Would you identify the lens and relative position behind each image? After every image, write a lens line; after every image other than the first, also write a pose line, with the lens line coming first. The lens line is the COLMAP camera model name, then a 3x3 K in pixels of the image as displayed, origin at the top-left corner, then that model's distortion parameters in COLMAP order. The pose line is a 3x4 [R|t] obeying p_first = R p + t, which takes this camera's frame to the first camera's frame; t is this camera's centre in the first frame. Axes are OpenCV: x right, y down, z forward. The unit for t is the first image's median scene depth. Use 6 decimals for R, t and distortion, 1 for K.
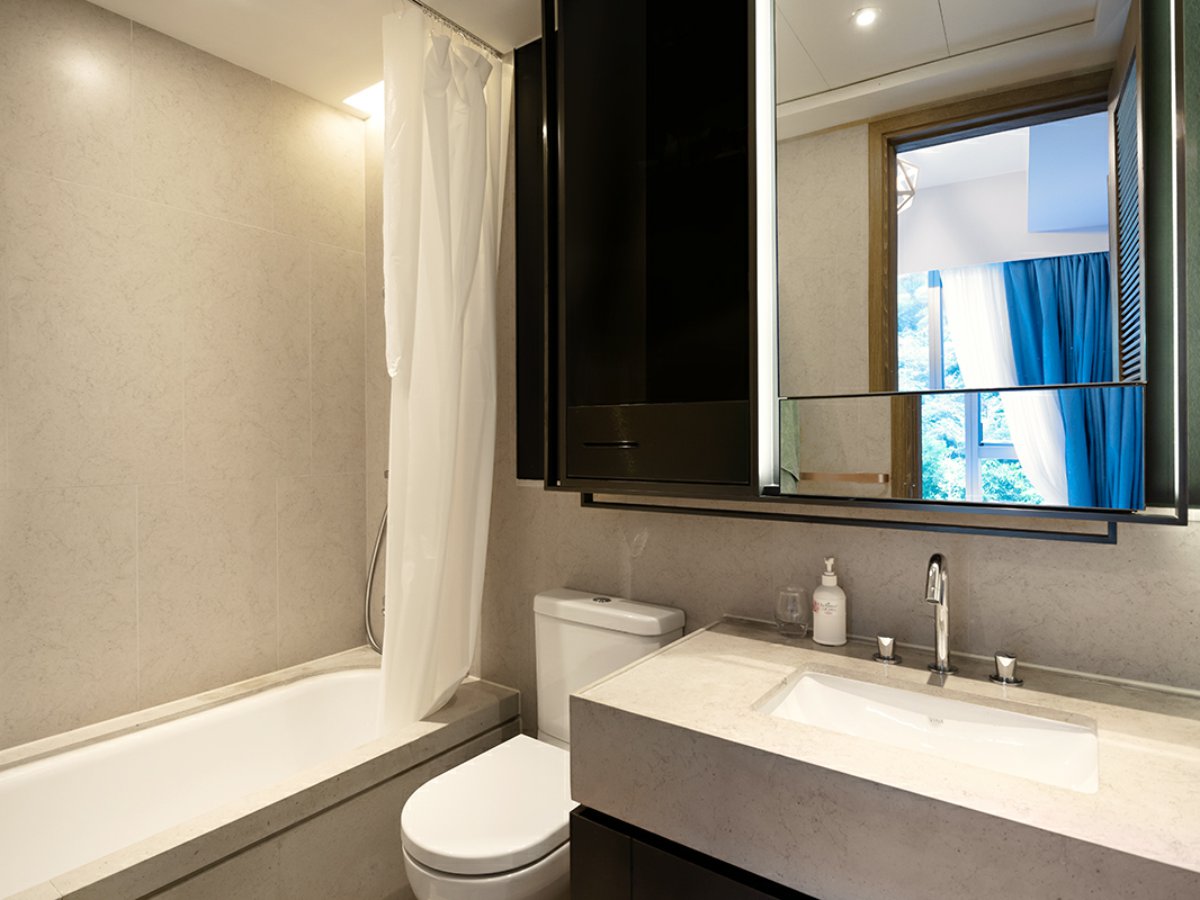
lens RADIAL K [[672.7, 0, 600.0], [0, 672.7, 450.0], [0, 0, 1]] dist [0.001189, 0.001988]
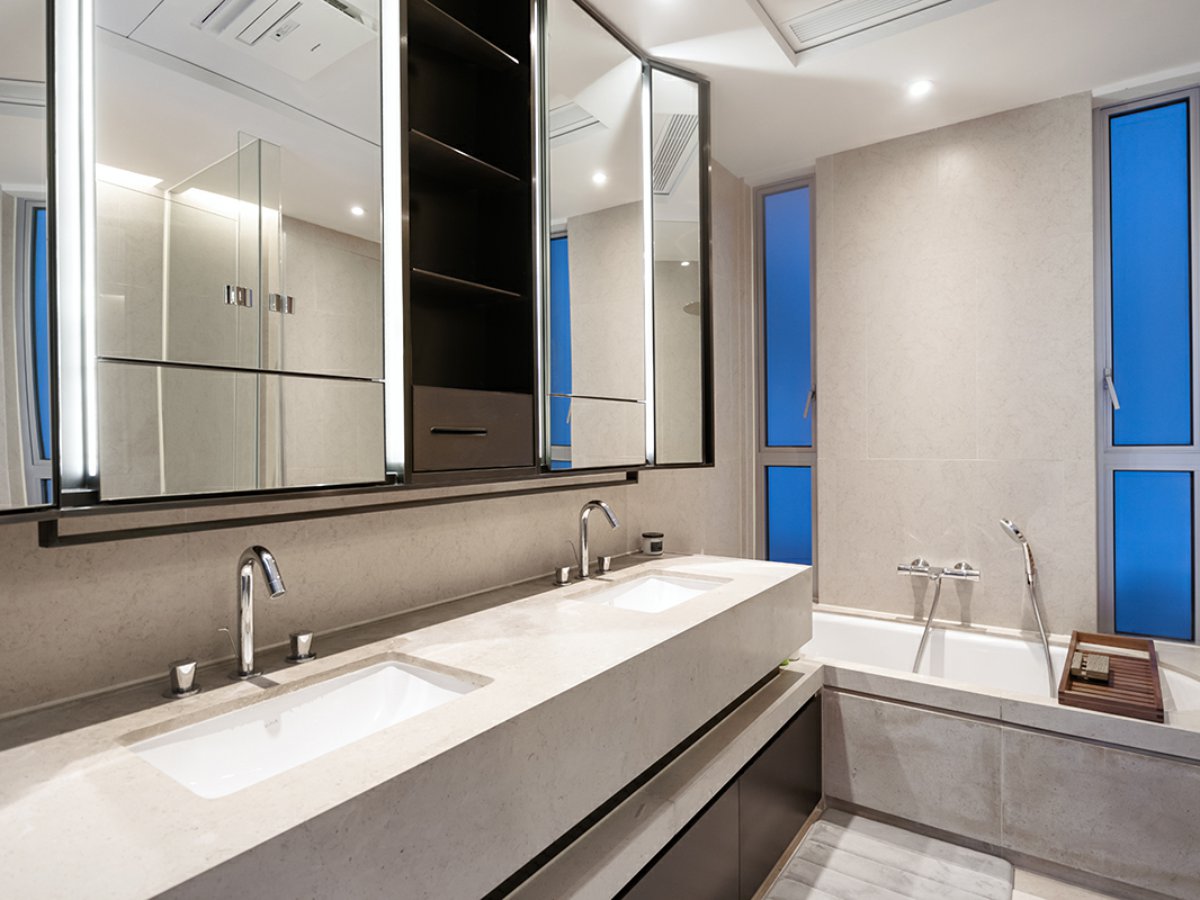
lens RADIAL K [[672.7, 0, 600.0], [0, 672.7, 450.0], [0, 0, 1]] dist [0.001189, 0.001988]
pose [[-0.019979, -0.011048, 0.999739, -0.342804], [0.010627, 0.999880, 0.011262, 0.010841], [-0.999744, 0.010849, -0.019859, 0.431186]]
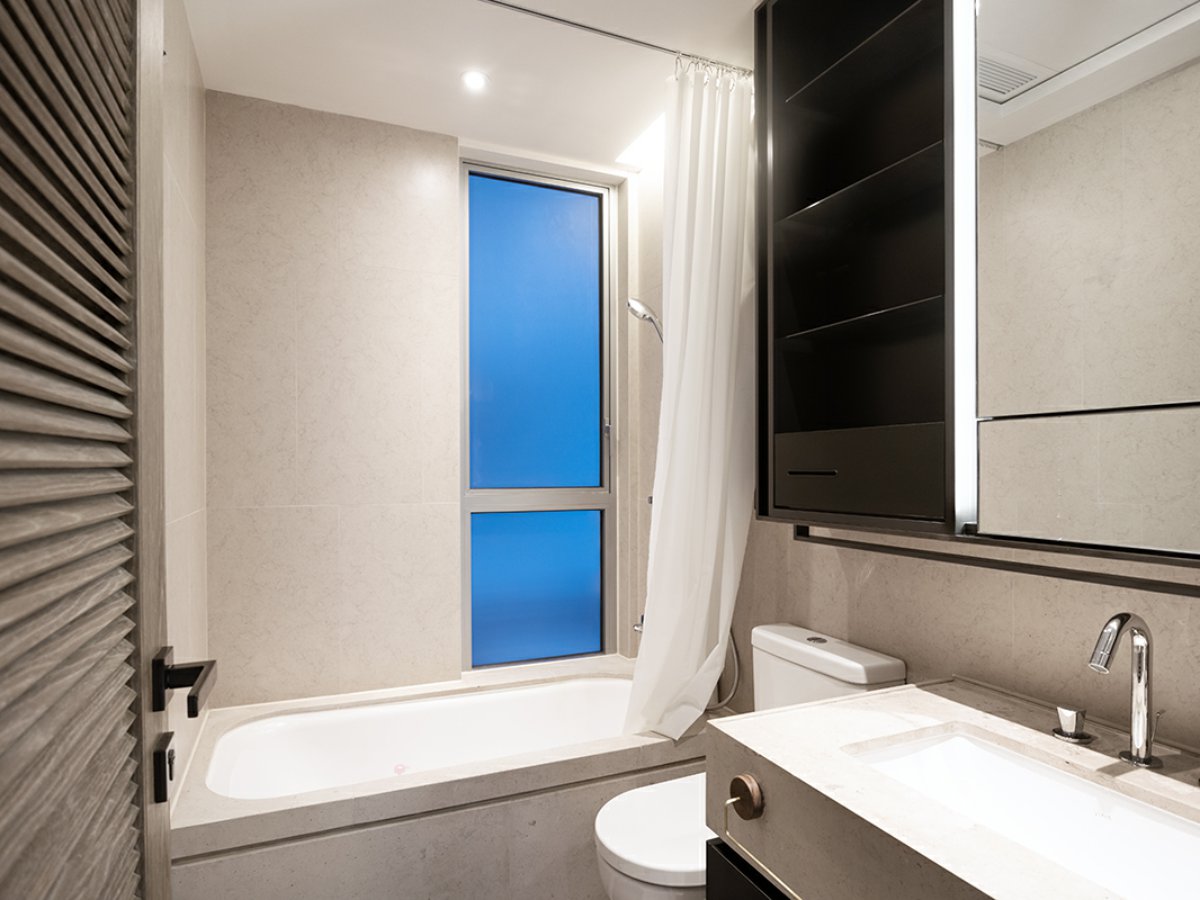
lens RADIAL K [[672.7, 0, 600.0], [0, 672.7, 450.0], [0, 0, 1]] dist [0.001189, 0.001988]
pose [[0.924831, 0.013815, -0.380127, 0.176766], [-0.031648, 0.998670, -0.040703, 0.010200], [0.379059, 0.049674, 0.924038, 0.001299]]
